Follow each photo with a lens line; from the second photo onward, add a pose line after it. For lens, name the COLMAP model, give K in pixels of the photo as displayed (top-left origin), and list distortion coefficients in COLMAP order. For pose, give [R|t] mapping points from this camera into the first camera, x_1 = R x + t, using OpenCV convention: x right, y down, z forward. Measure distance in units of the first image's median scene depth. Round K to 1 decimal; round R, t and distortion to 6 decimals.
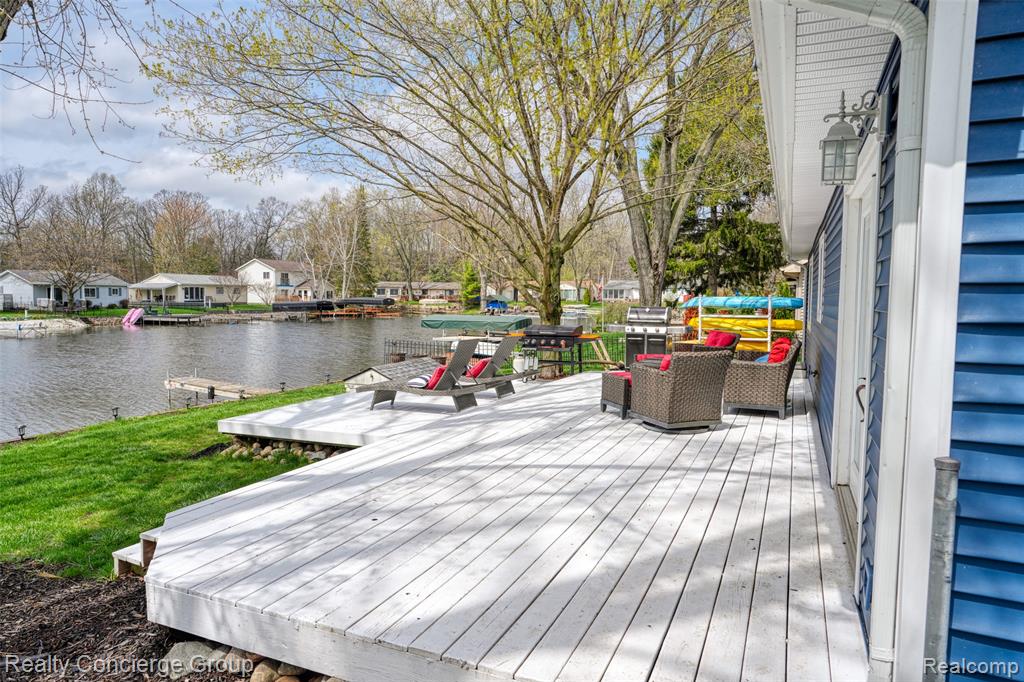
lens RADIAL K [[636.1, 0, 512.0], [0, 636.1, 341.0], [0, 0, 1]] dist [-0.019422, 0.002826]
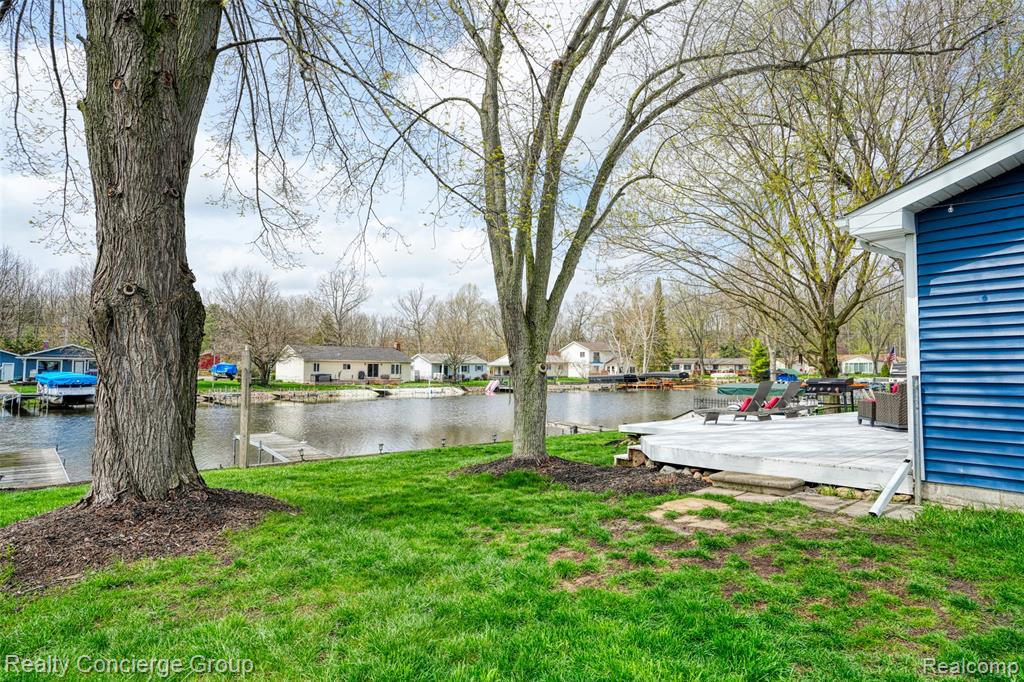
lens RADIAL K [[581.9, 0, 512.0], [0, 581.9, 341.0], [0, 0, 1]] dist [-0.027298, 0.000237]
pose [[0.892914, -0.031372, -0.449133, 0.002592], [-0.025724, 0.992385, -0.120459, 0.012416], [0.449492, 0.119113, 0.885308, -0.084489]]
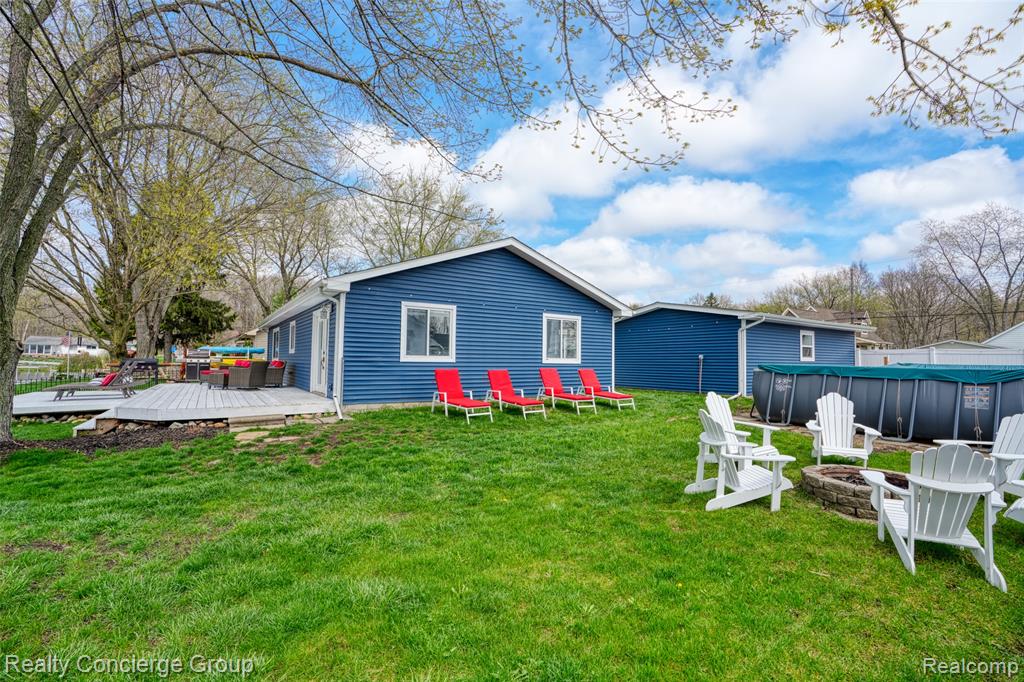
lens RADIAL K [[474.5, 0, 512.0], [0, 474.5, 341.0], [0, 0, 1]] dist [0.000424, 0.000044]
pose [[0.552667, 0.031302, 0.832814, -0.089367], [0.052241, 0.996028, -0.072105, 0.014713], [-0.831764, 0.083357, 0.548836, -0.117148]]
